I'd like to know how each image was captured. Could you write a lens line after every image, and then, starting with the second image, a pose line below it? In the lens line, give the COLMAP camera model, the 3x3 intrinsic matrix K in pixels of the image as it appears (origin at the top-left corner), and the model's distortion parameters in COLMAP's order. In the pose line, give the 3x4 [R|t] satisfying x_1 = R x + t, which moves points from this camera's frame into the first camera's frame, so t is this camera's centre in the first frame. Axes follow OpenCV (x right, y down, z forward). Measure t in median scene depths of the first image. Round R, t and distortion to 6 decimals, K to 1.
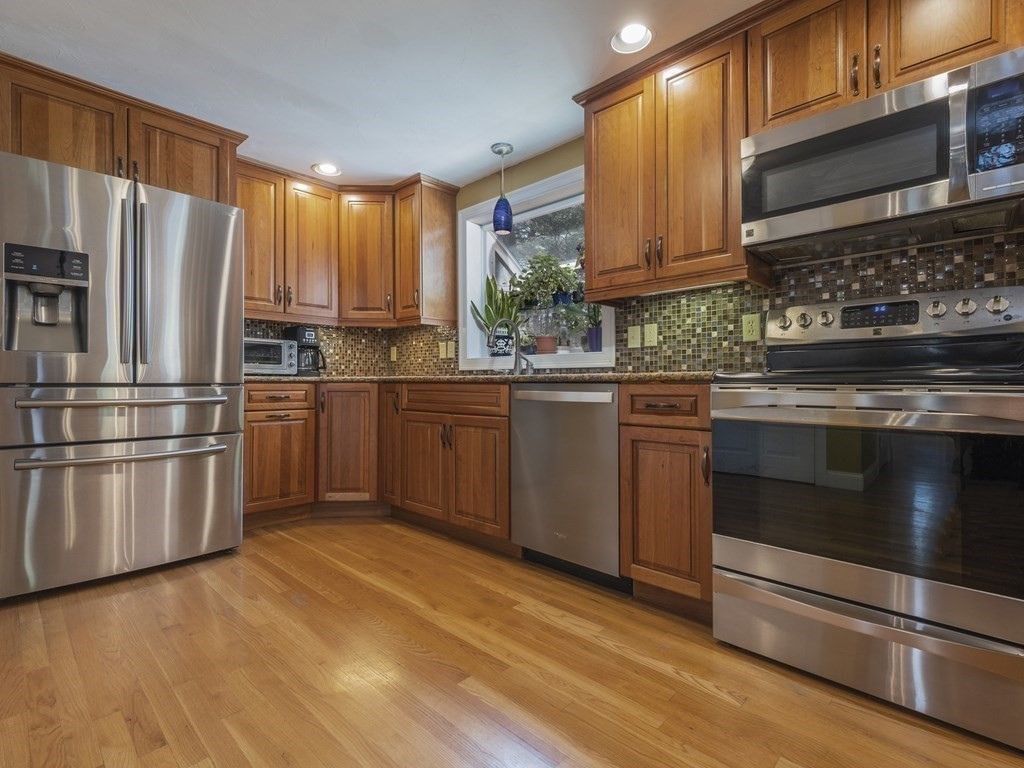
lens RADIAL K [[500.9, 0, 514.0], [0, 500.9, 391.7], [0, 0, 1]] dist [0.001146, 0.000322]
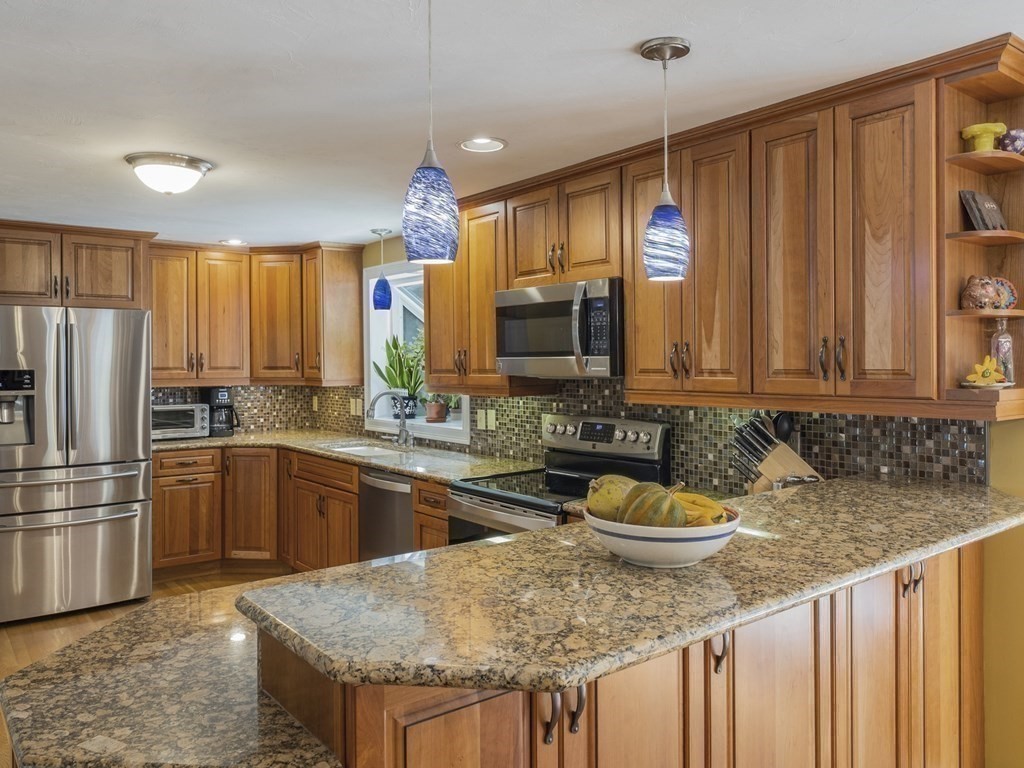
lens RADIAL K [[790.1, 0, 511.9], [0, 790.1, 382.2], [0, 0, 1]] dist [-0.035400, 0.030962]
pose [[0.989664, -0.002134, -0.143390, 0.540690], [0.003541, 0.999948, 0.009557, -0.202355], [0.143362, -0.009965, 0.989620, -0.674425]]
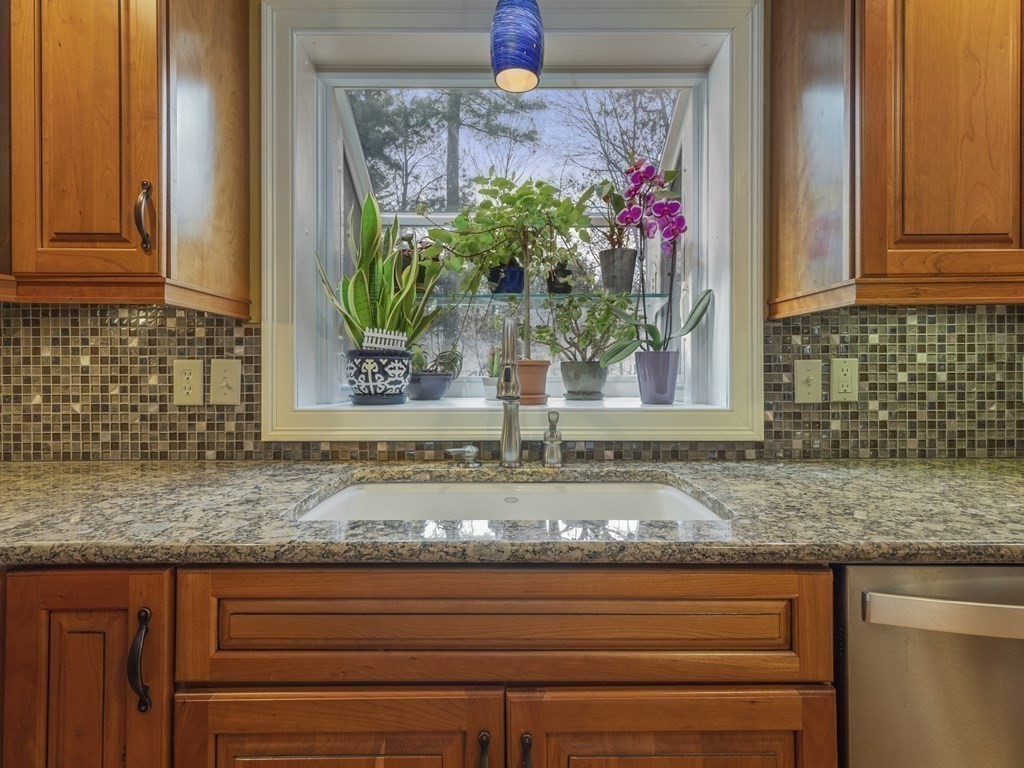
lens RADIAL K [[500.9, 0, 514.7], [0, 500.9, 375.5], [0, 0, 1]] dist [0.001146, 0.000322]
pose [[0.720602, -0.003204, 0.693342, -0.305592], [0.014469, 0.999841, -0.010418, -0.111614], [-0.693198, 0.017539, 0.720534, 0.826902]]
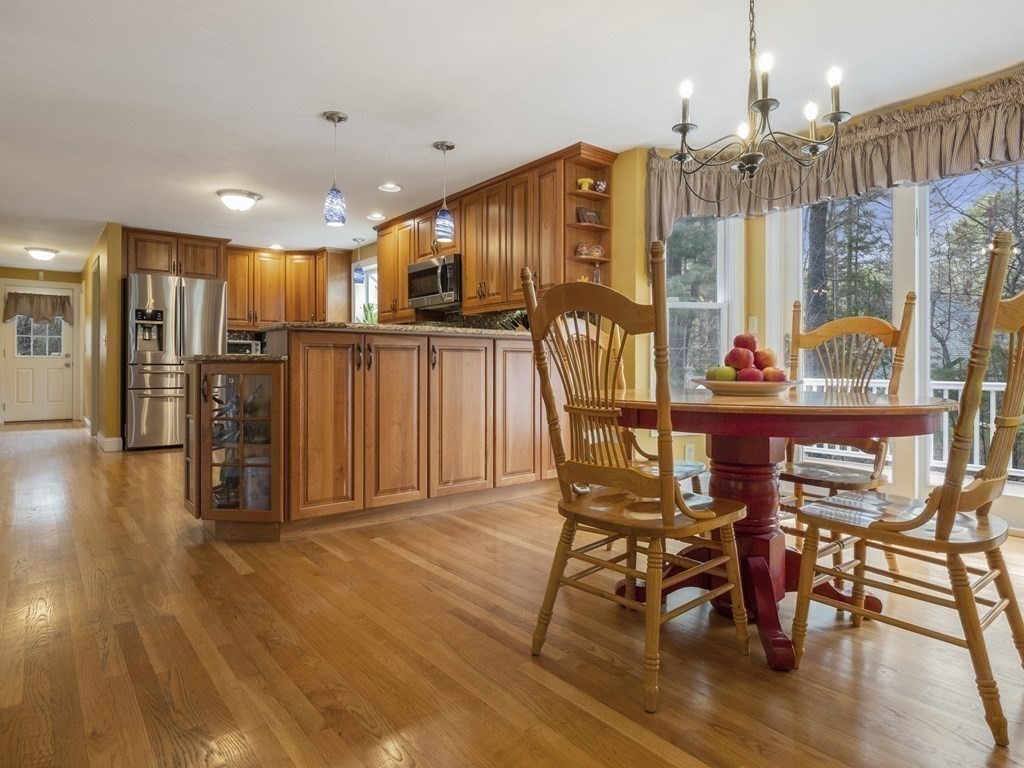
lens RADIAL K [[606.8, 0, 524.0], [0, 606.8, 376.8], [0, 0, 1]] dist [-0.020261, -0.001755]
pose [[0.993548, 0.003202, -0.113367, 0.950482], [-0.004255, 0.999950, -0.009048, 0.052738], [0.113332, 0.009472, 0.993512, -1.320465]]
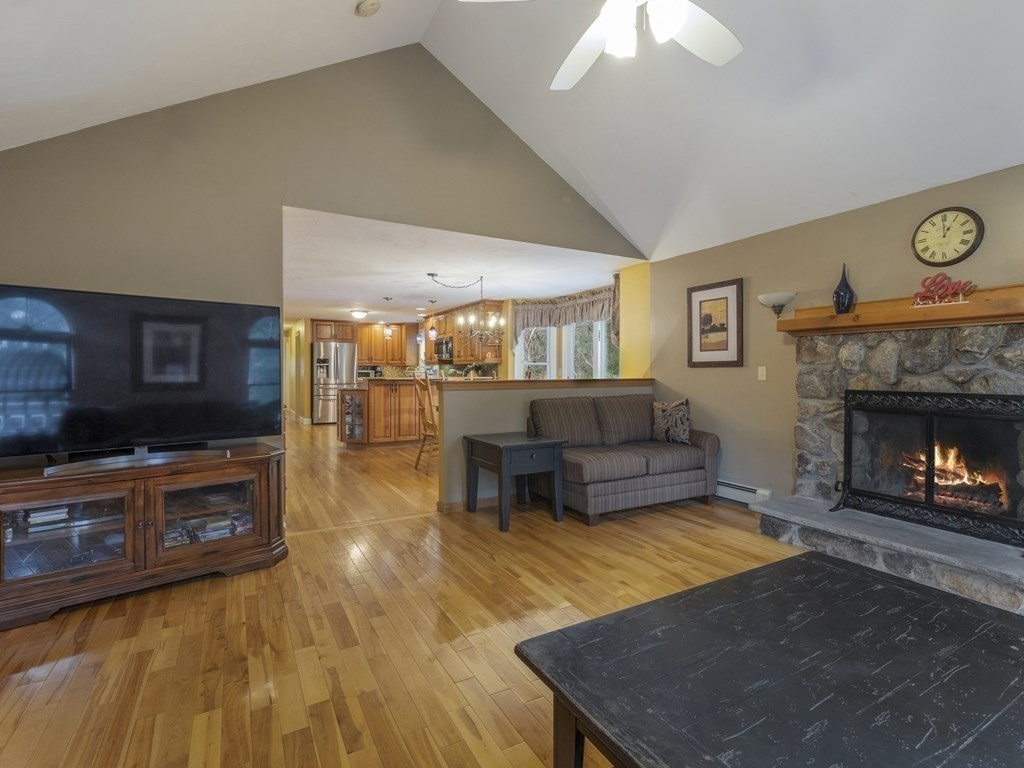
lens RADIAL K [[500.9, 0, 504.8], [0, 500.9, 385.0], [0, 0, 1]] dist [0.001146, 0.000322]
pose [[0.952111, 0.007179, -0.305667, 1.906682], [-0.006947, 0.999974, 0.001849, -0.018725], [0.305672, 0.000363, 0.952137, -2.602243]]
